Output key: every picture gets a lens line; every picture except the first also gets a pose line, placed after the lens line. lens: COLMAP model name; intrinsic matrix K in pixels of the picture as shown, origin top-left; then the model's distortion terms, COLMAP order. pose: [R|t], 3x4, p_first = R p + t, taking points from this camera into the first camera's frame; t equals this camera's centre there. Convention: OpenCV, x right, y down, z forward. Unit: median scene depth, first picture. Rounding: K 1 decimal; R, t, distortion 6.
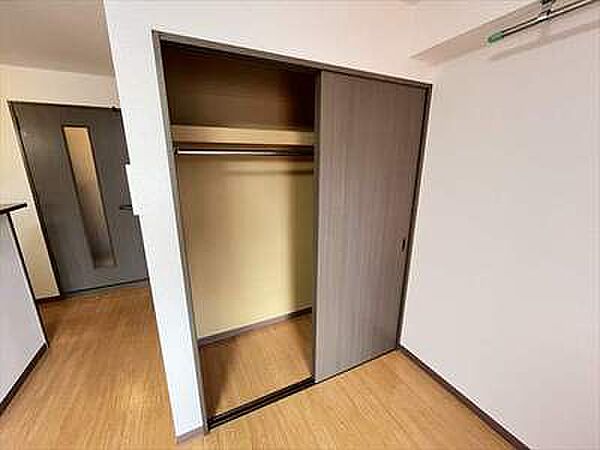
lens RADIAL K [[241.5, 0, 300.0], [0, 241.5, 225.0], [0, 0, 1]] dist [-0.002407, -0.000526]
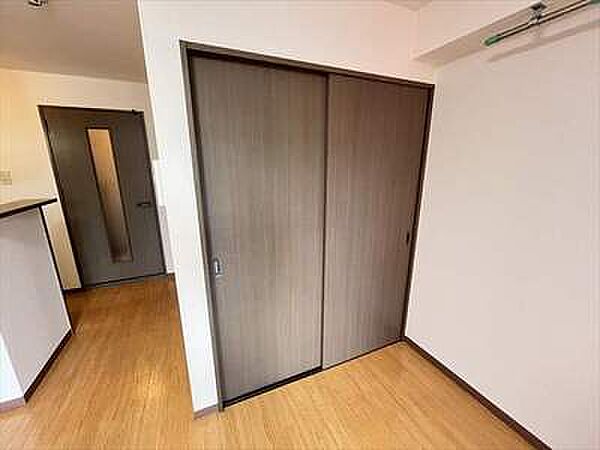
lens RADIAL K [[242.8, 0, 298.6], [0, 242.8, 226.1], [0, 0, 1]] dist [-0.000325, 0.000313]
pose [[0.999487, 0.004225, -0.031745, -0.010507], [-0.004400, 0.999975, -0.005467, 0.037679], [0.031721, 0.005604, 0.999481, -0.067155]]
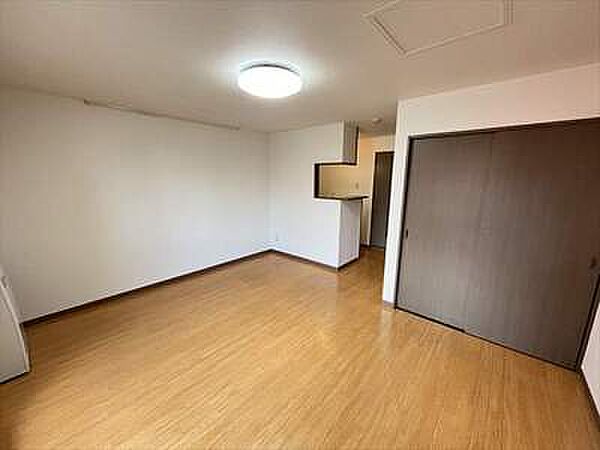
lens RADIAL K [[241.5, 0, 300.0], [0, 241.5, 225.0], [0, 0, 1]] dist [-0.002407, -0.000526]
pose [[0.396581, 0.184783, -0.899210, 0.842503], [-0.235840, 0.967163, 0.094734, 0.126330], [0.887188, 0.174500, 0.427138, -0.606137]]
